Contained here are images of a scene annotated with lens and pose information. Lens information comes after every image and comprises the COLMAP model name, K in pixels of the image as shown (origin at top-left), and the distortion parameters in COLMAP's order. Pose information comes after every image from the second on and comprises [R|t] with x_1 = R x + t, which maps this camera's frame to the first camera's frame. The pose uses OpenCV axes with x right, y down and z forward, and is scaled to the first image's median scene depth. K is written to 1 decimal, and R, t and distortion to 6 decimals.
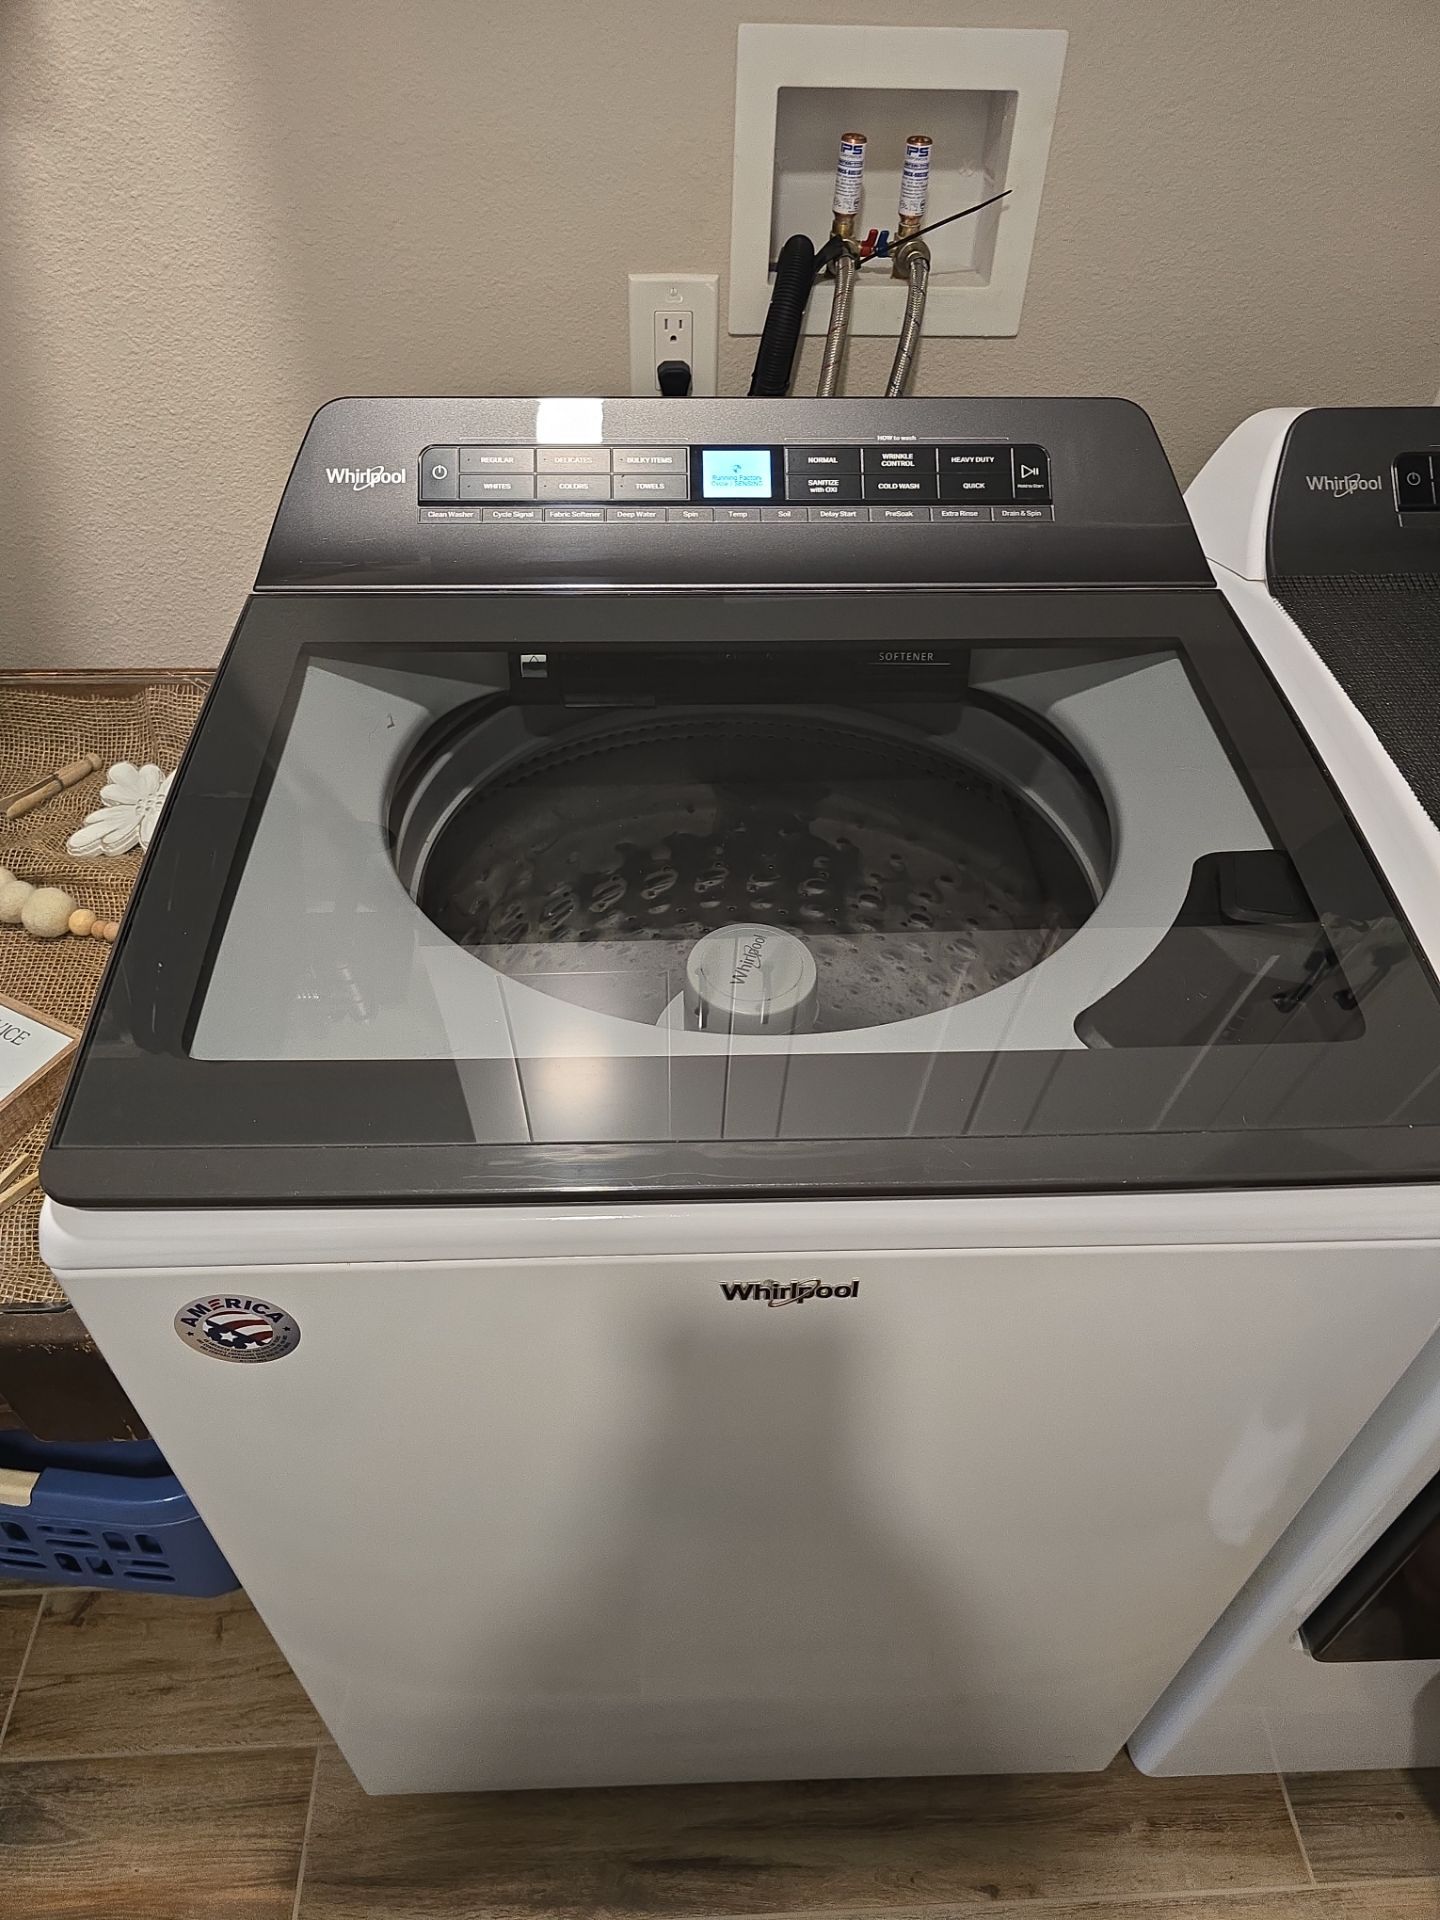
lens RADIAL K [[1312.2, 0, 788.4], [0, 1312.2, 962.2], [0, 0, 1]] dist [0.006716, -0.024369]
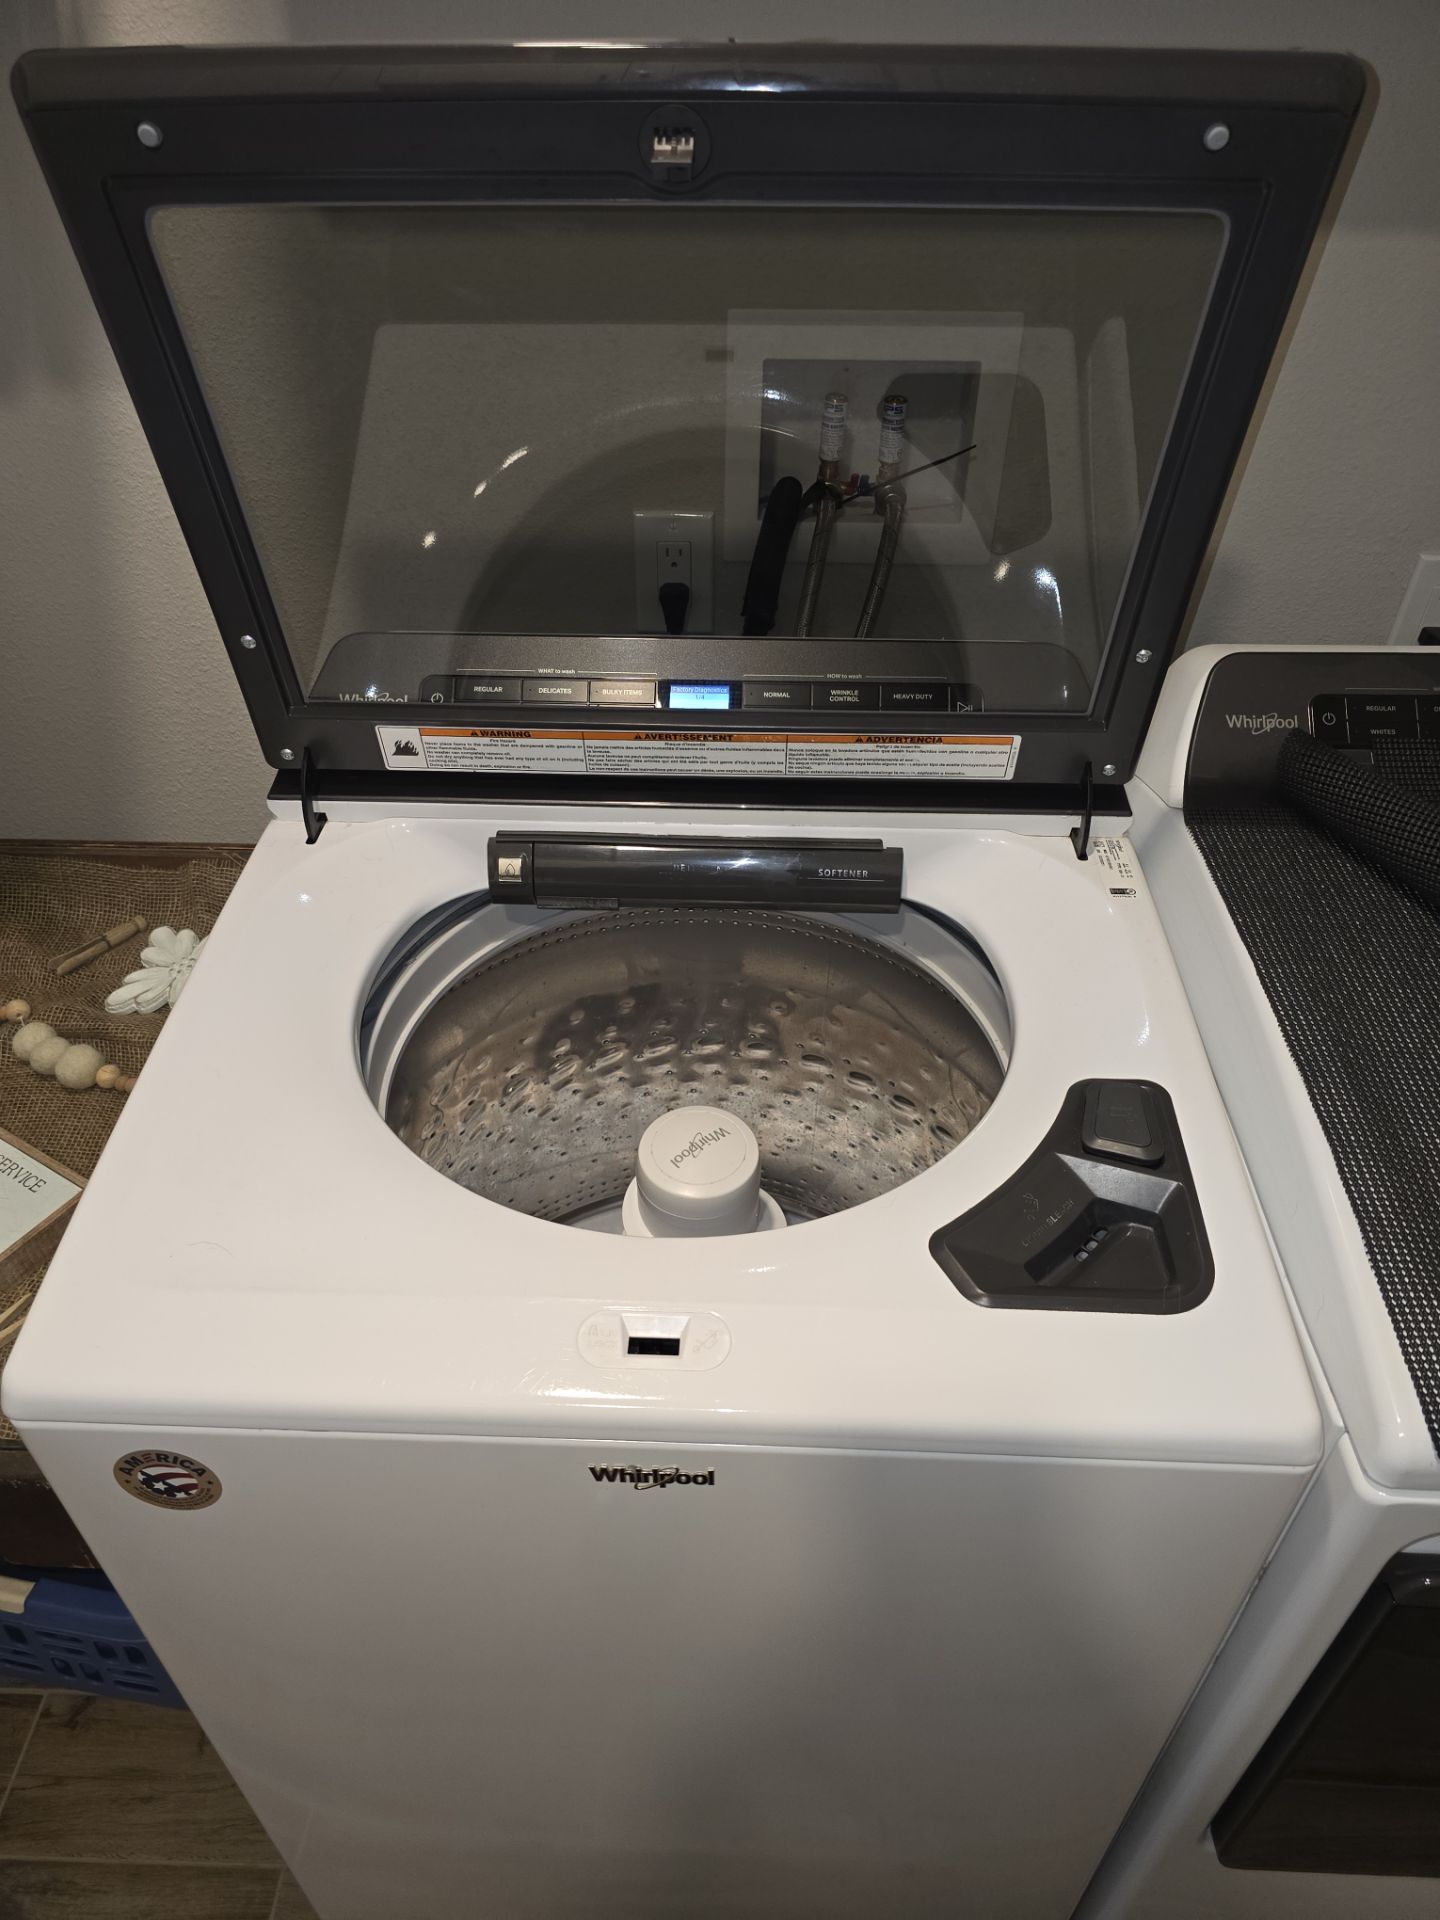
lens RADIAL K [[1312.2, 0, 788.4], [0, 1312.2, 962.2], [0, 0, 1]] dist [0.006716, -0.024369]
pose [[0.997190, 0.036367, -0.065498, 0.098332], [-0.041803, 0.995620, -0.083629, -0.053147], [0.062169, 0.086132, 0.994342, -0.074106]]
